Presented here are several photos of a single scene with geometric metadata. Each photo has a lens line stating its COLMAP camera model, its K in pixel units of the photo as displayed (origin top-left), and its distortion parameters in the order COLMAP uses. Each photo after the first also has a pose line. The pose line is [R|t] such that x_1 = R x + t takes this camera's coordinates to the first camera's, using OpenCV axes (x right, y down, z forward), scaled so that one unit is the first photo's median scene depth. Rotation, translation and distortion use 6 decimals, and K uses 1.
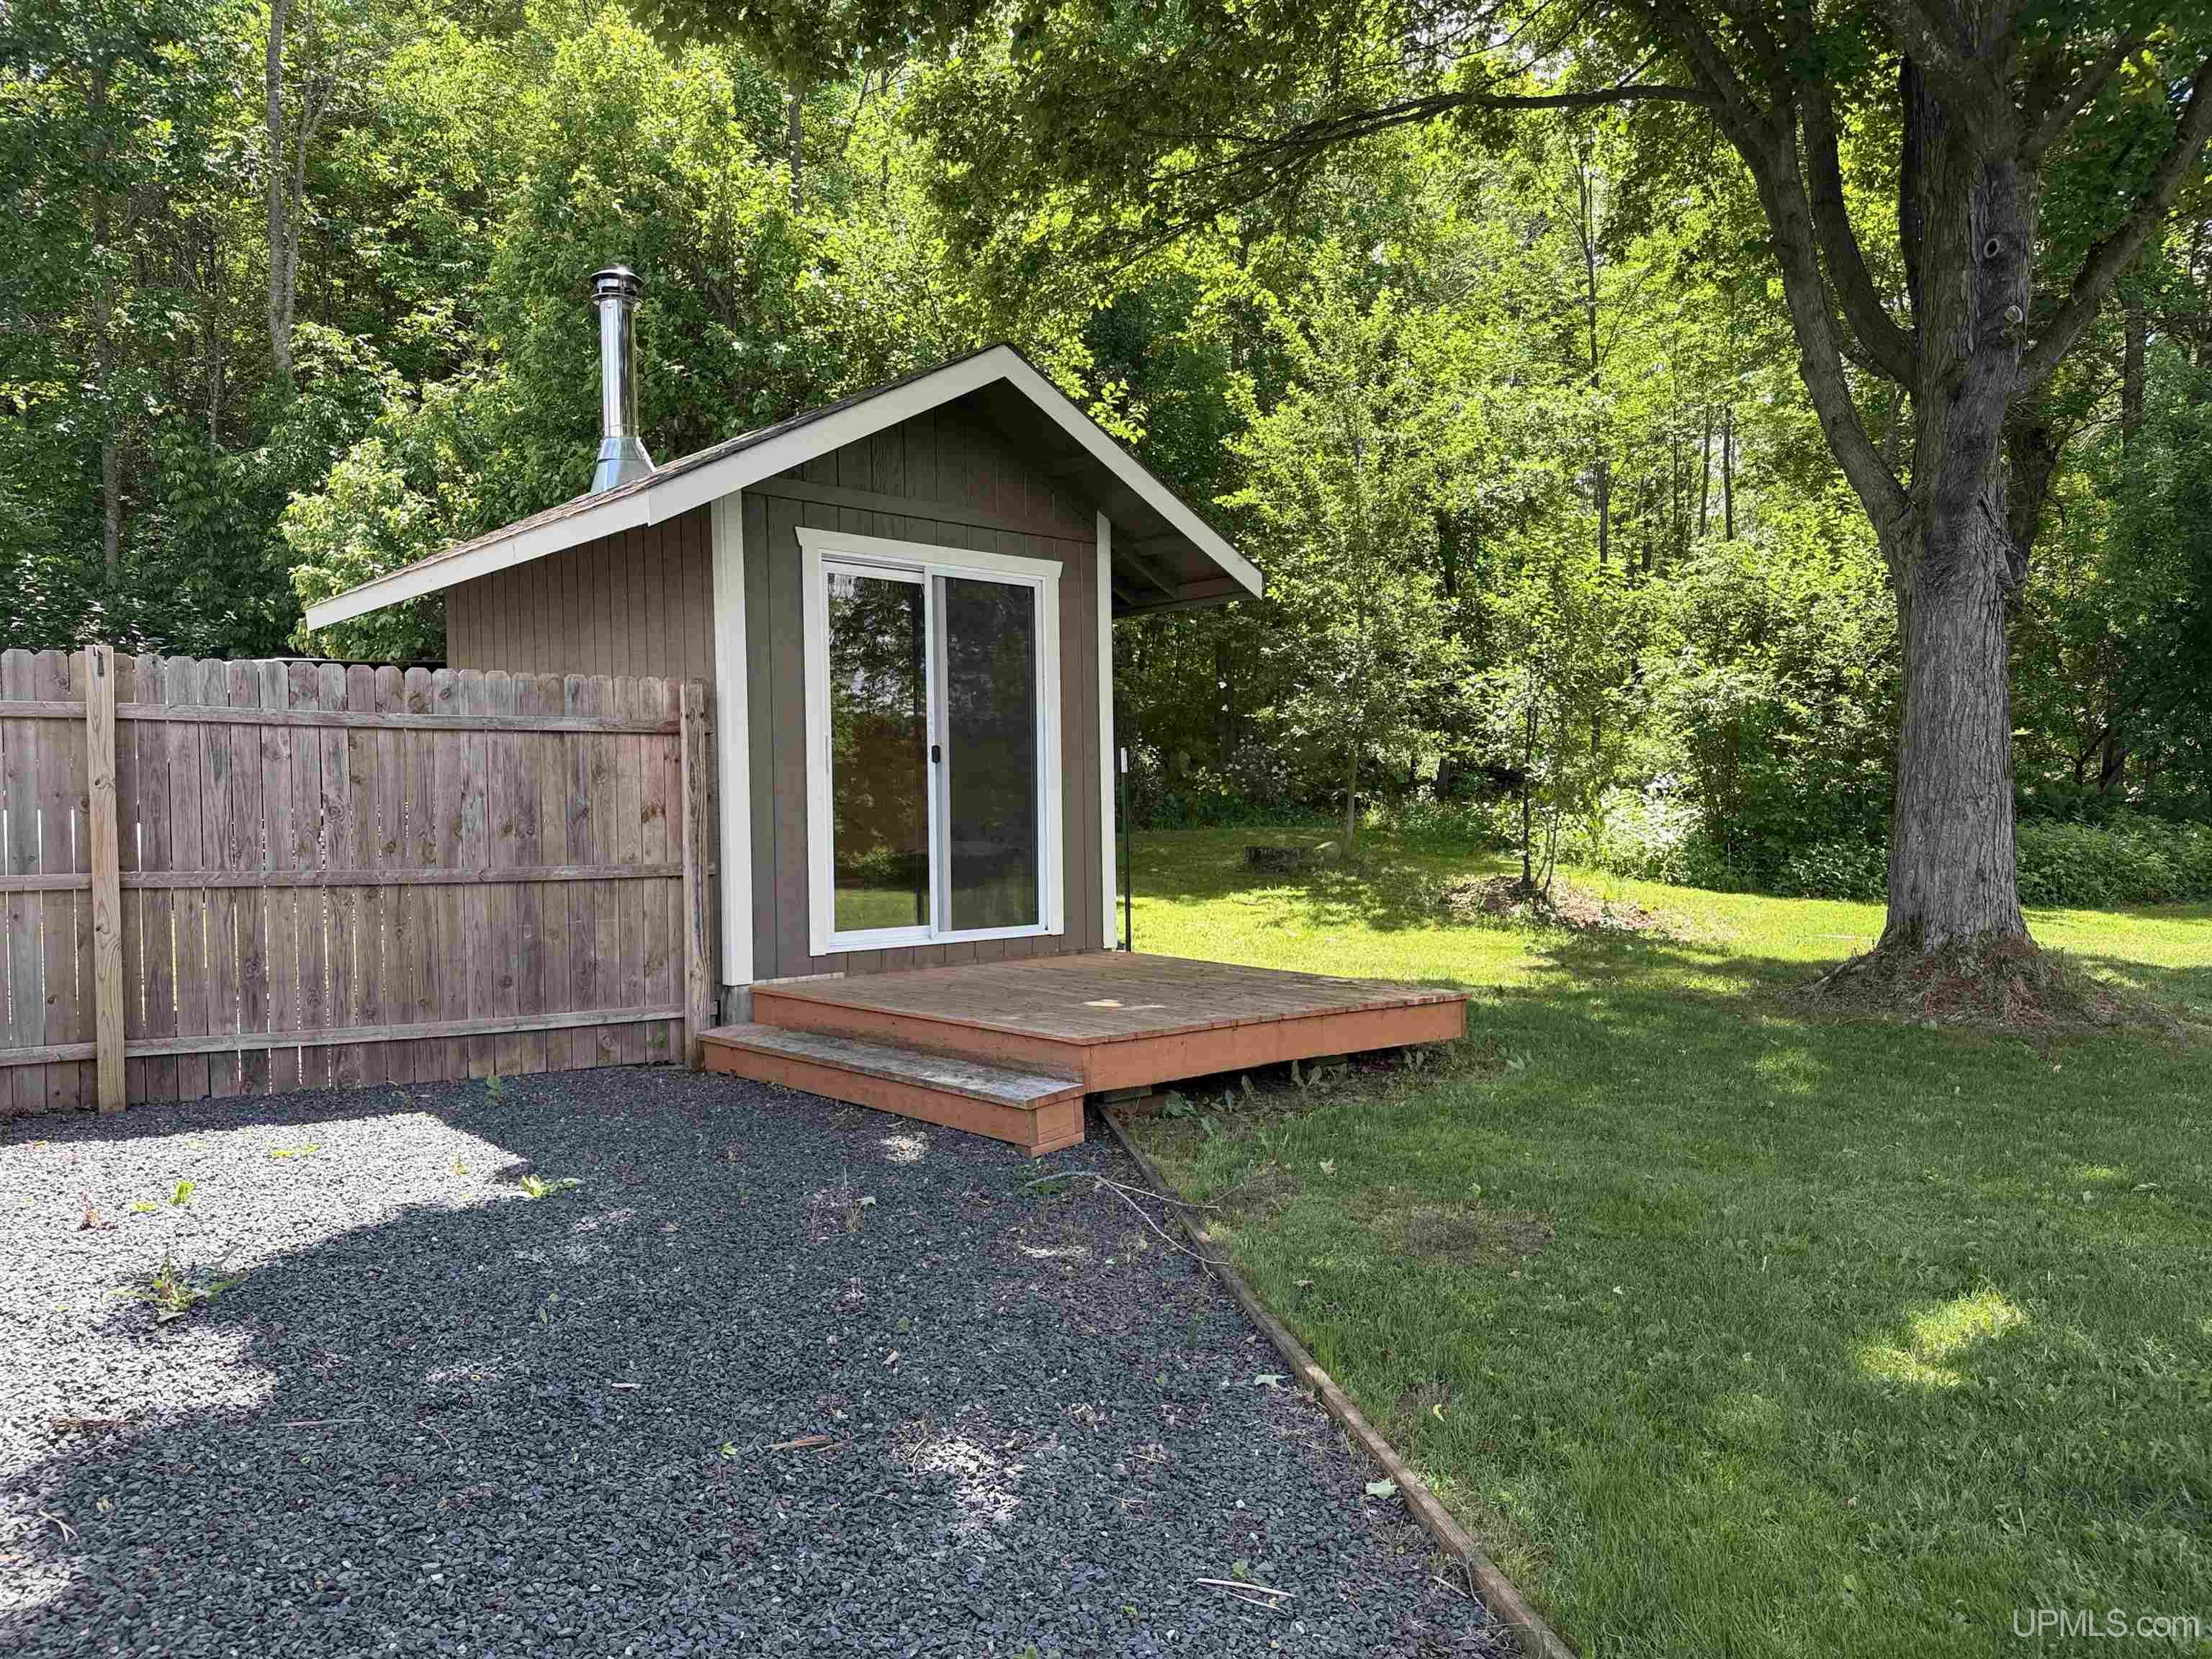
lens RADIAL K [[1548.1, 0, 1106.0], [0, 1548.1, 829.5], [0, 0, 1]] dist [-0.002760, -0.001514]
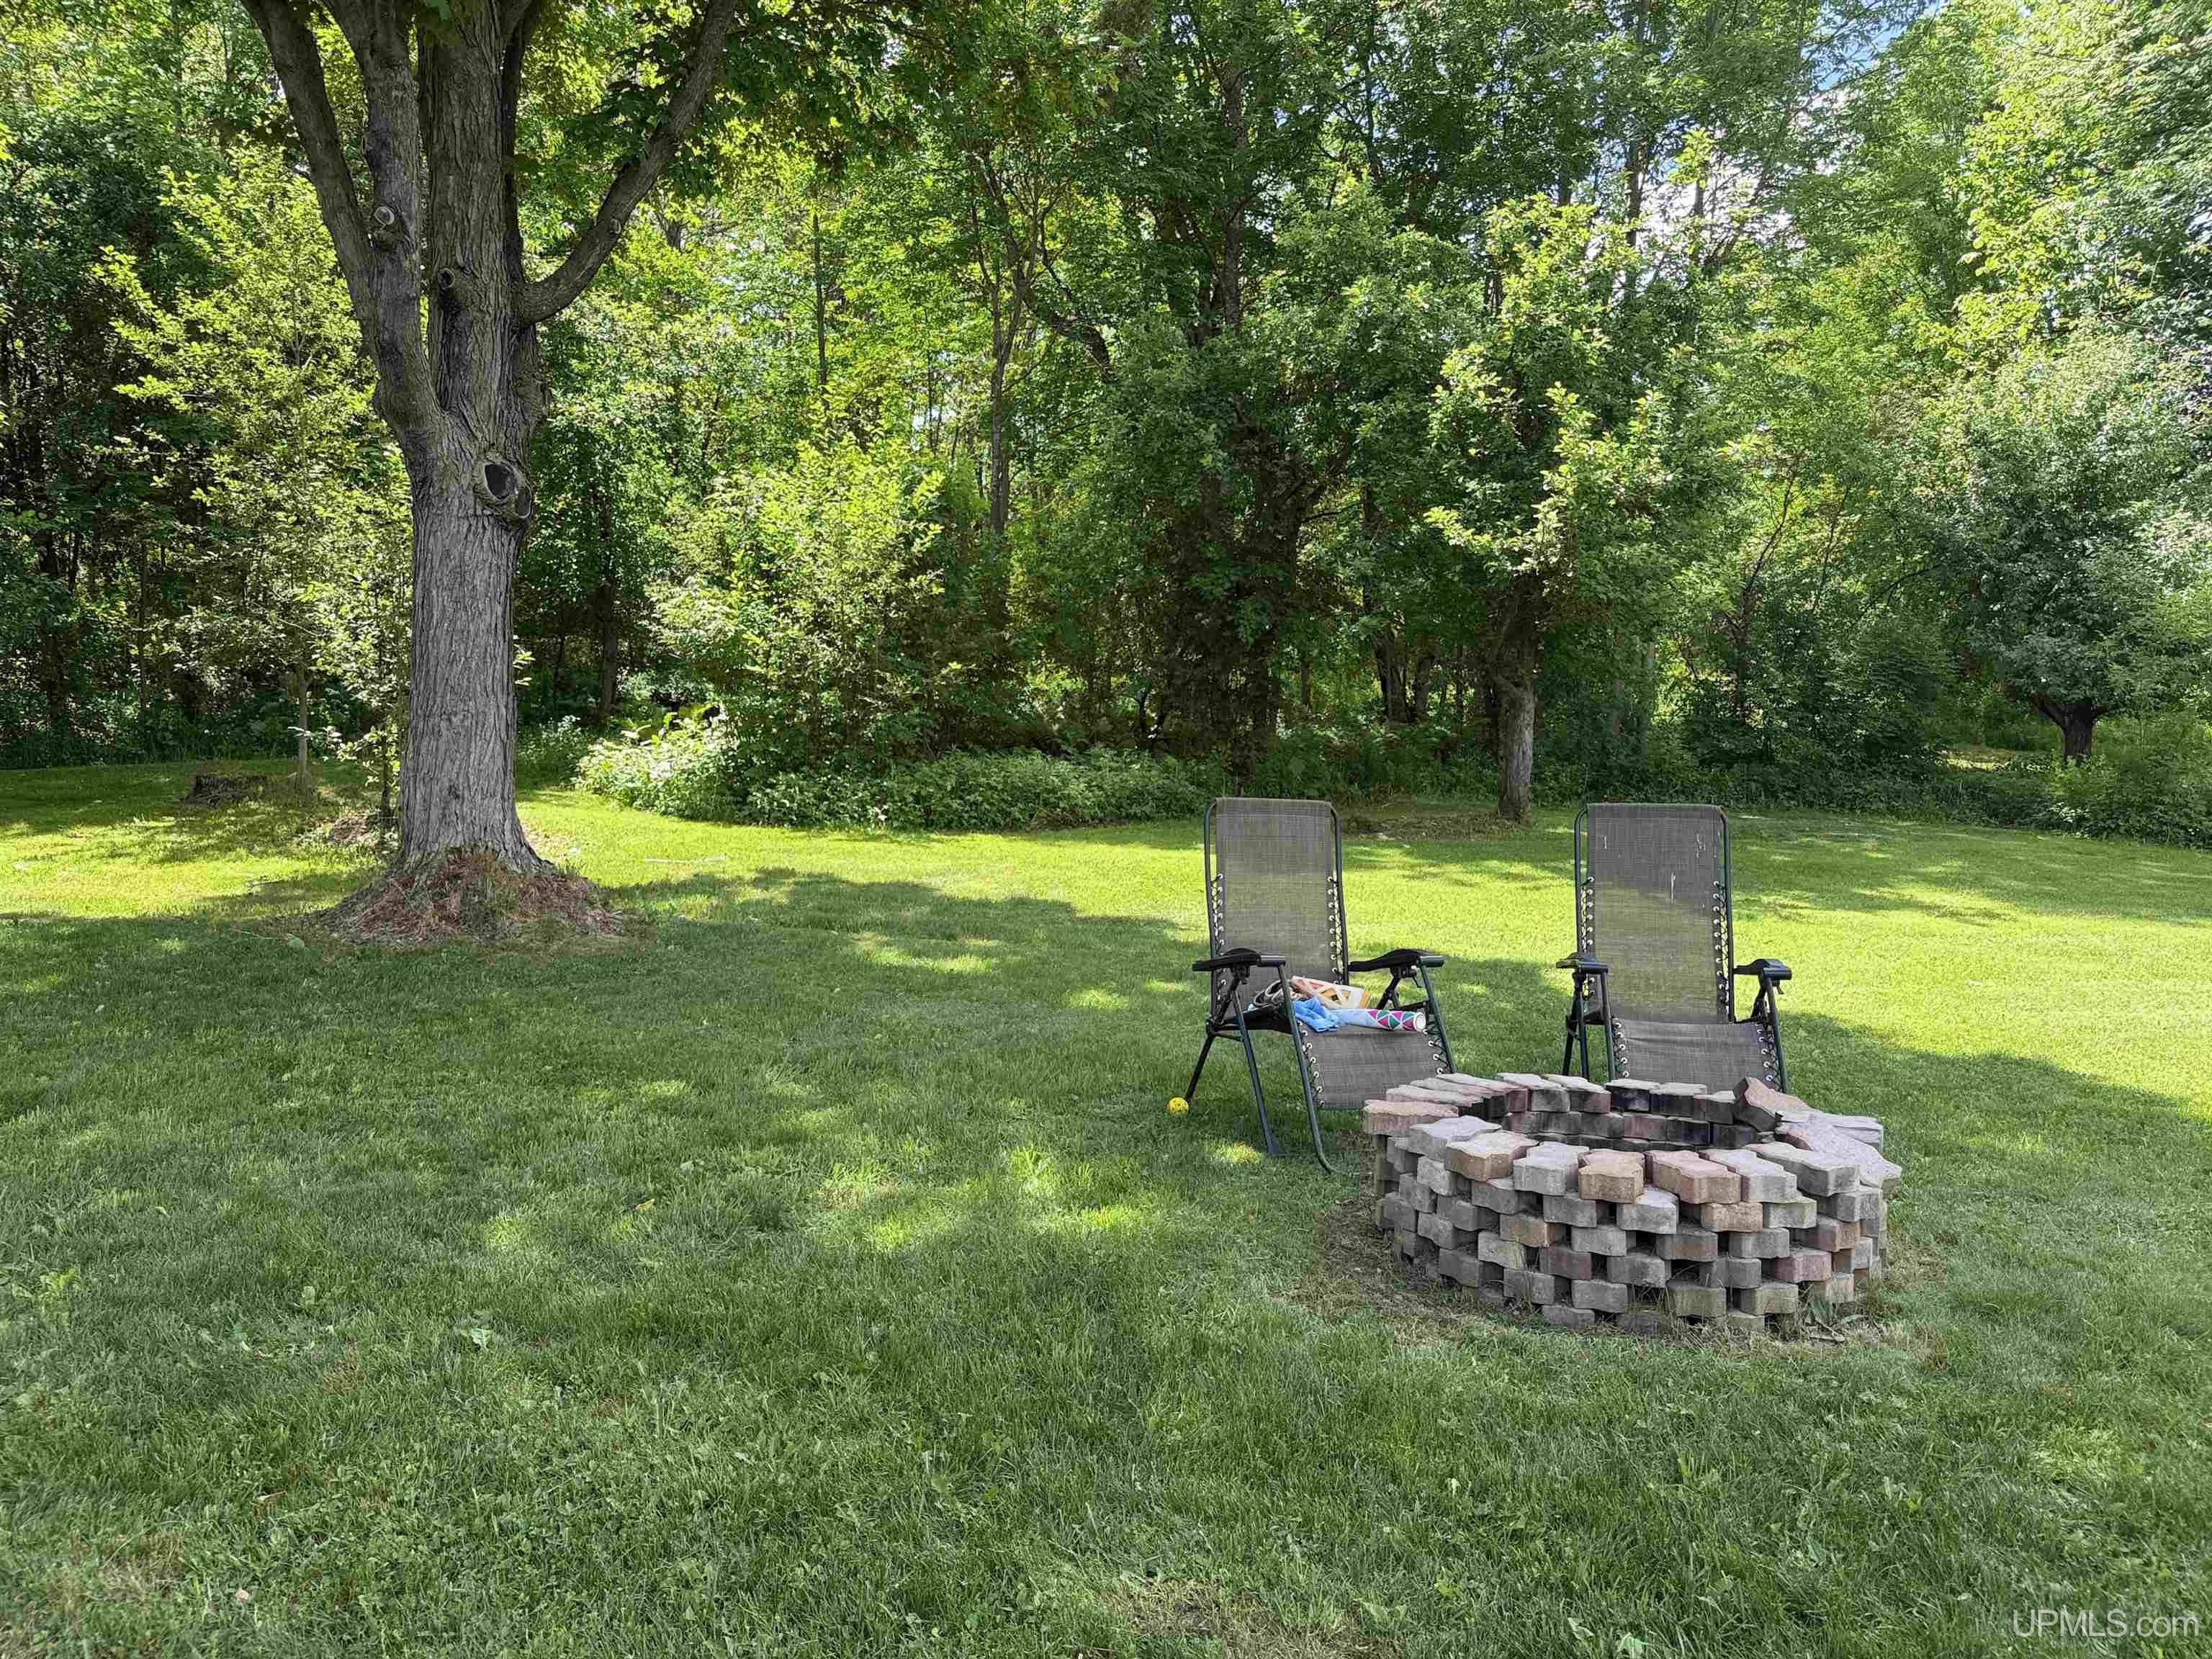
lens RADIAL K [[1604.4, 0, 1106.0], [0, 1604.4, 829.5], [0, 0, 1]] dist [-0.001959, -0.002166]
pose [[0.957049, -0.007899, 0.289818, 0.727425], [-0.002792, 0.999331, 0.036454, 0.016091], [-0.289912, -0.035697, 0.956387, -0.114348]]
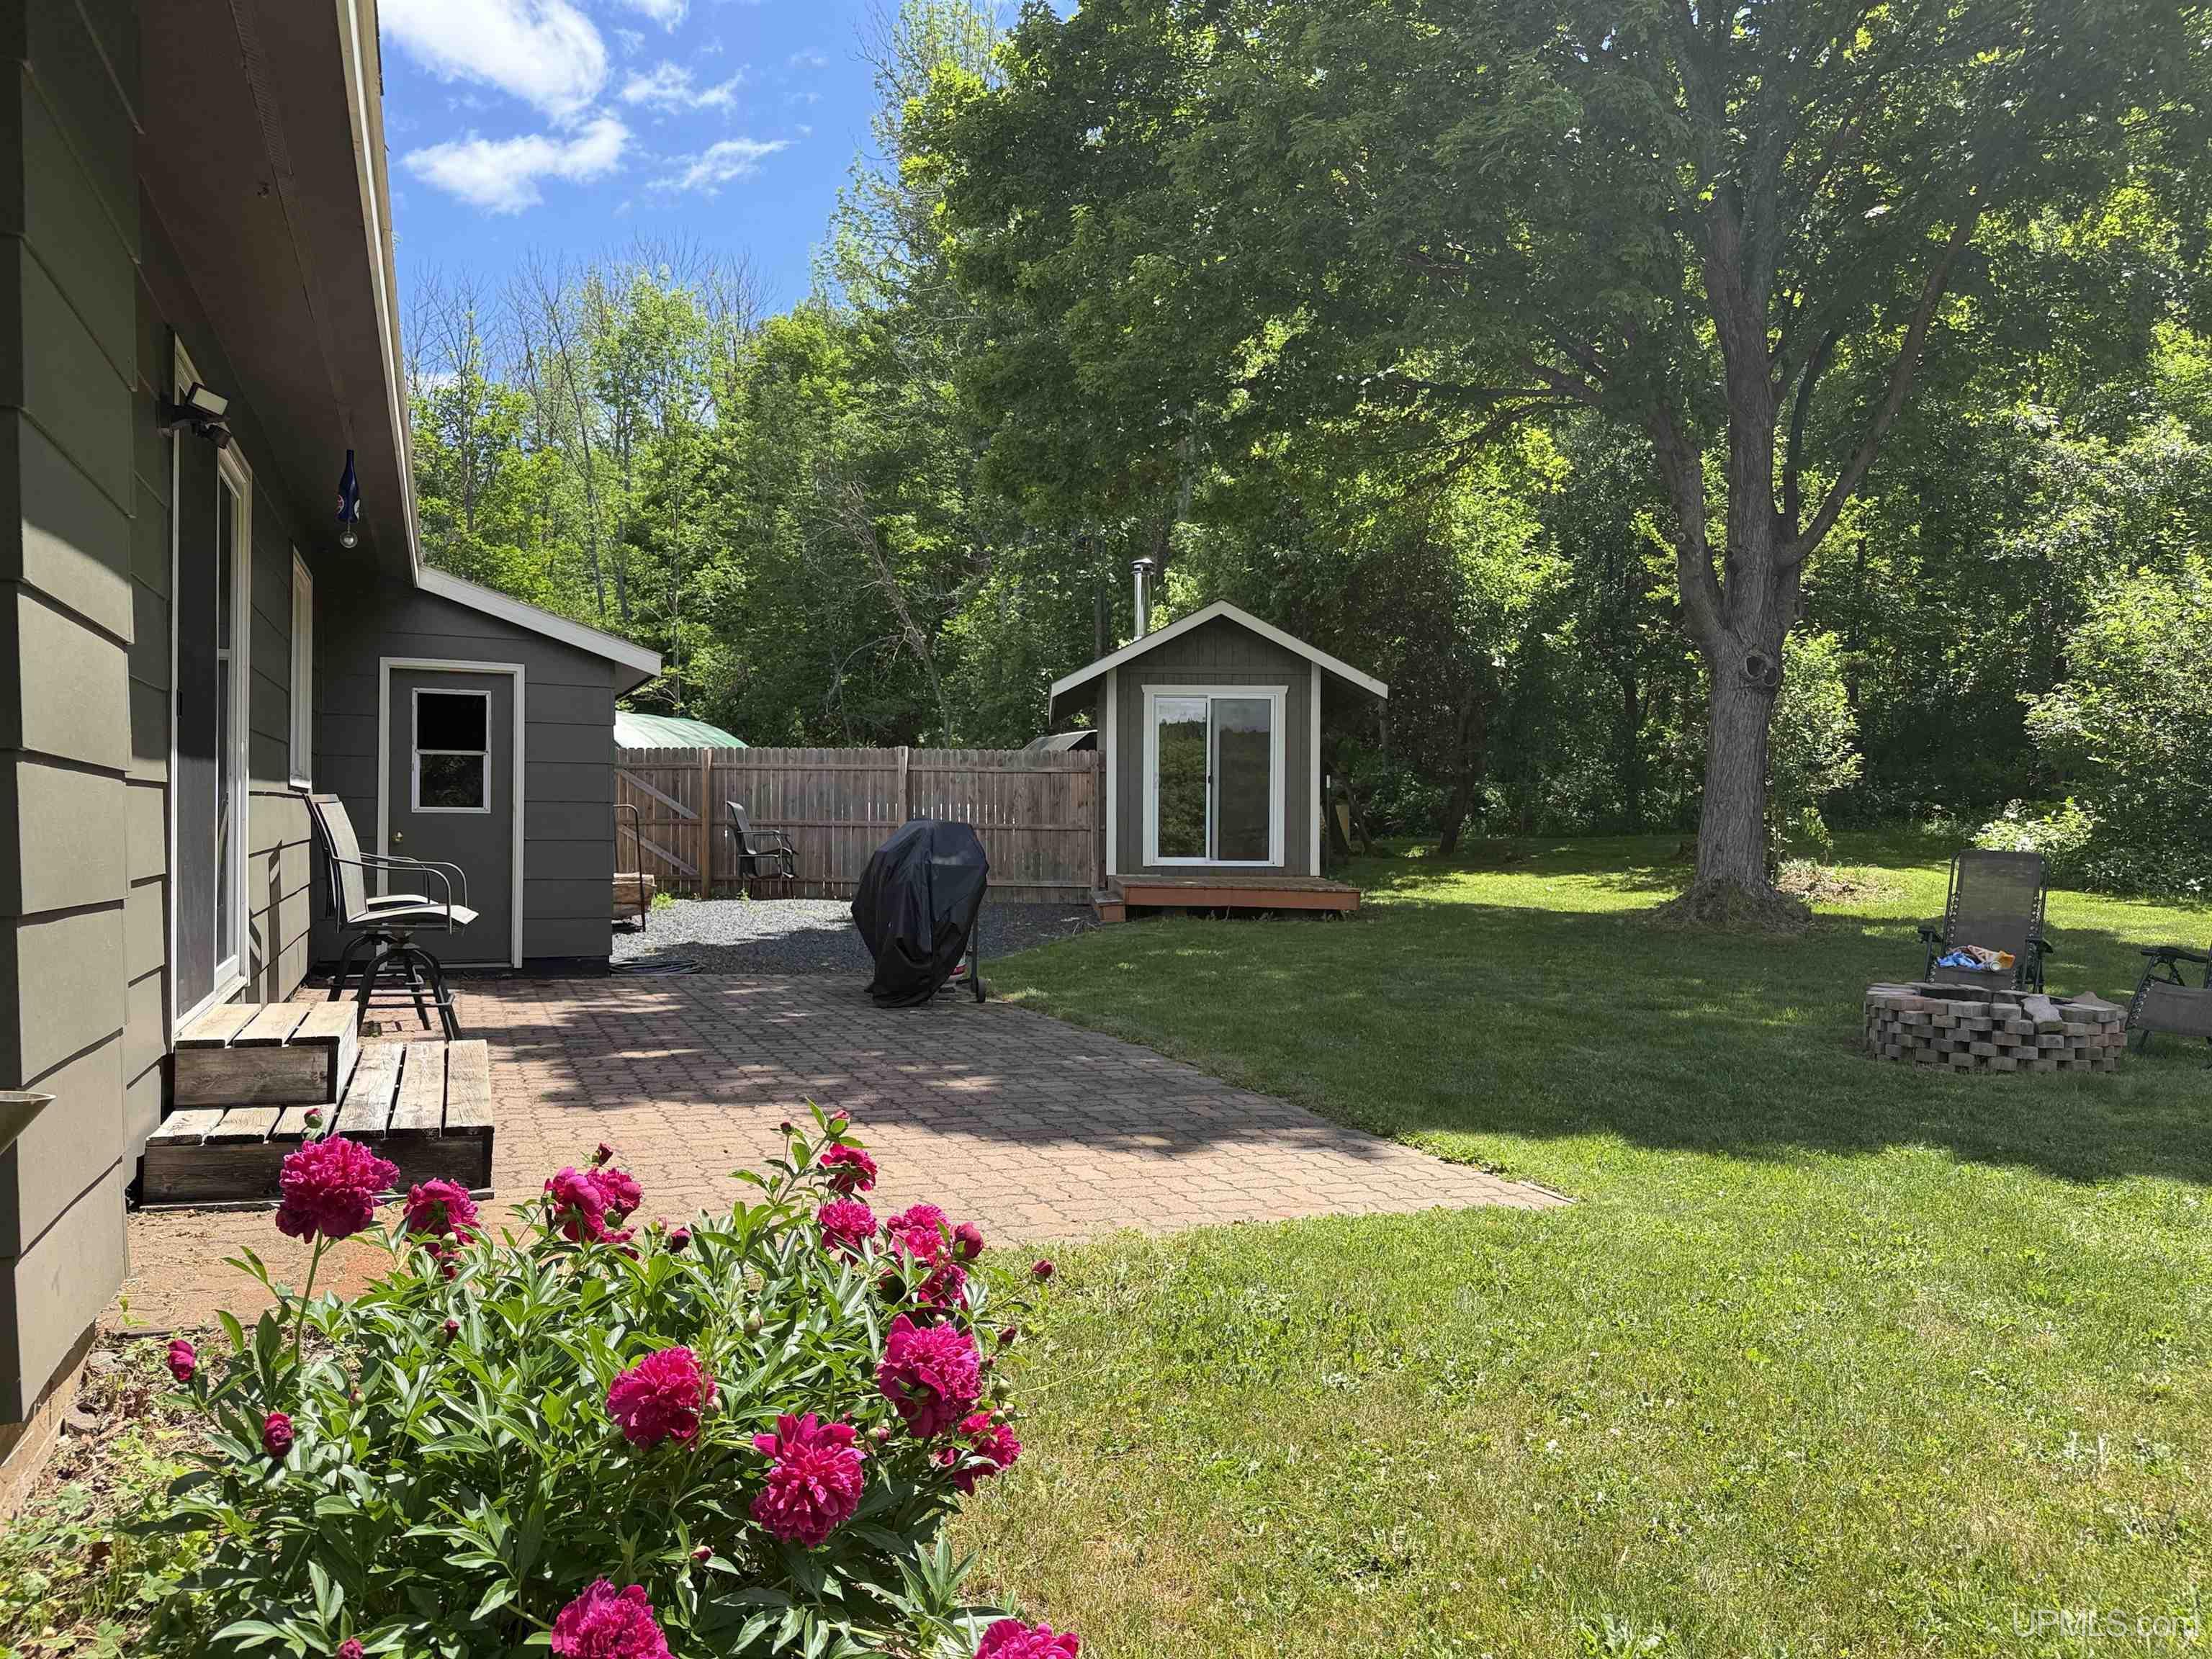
lens RADIAL K [[1604.4, 0, 1106.0], [0, 1604.4, 829.5], [0, 0, 1]] dist [-0.001959, -0.002166]
pose [[0.782935, 0.017414, -0.621860, 1.273162], [-0.022590, 0.999745, -0.000445, 0.028132], [0.621694, 0.014396, 0.783128, -0.944903]]
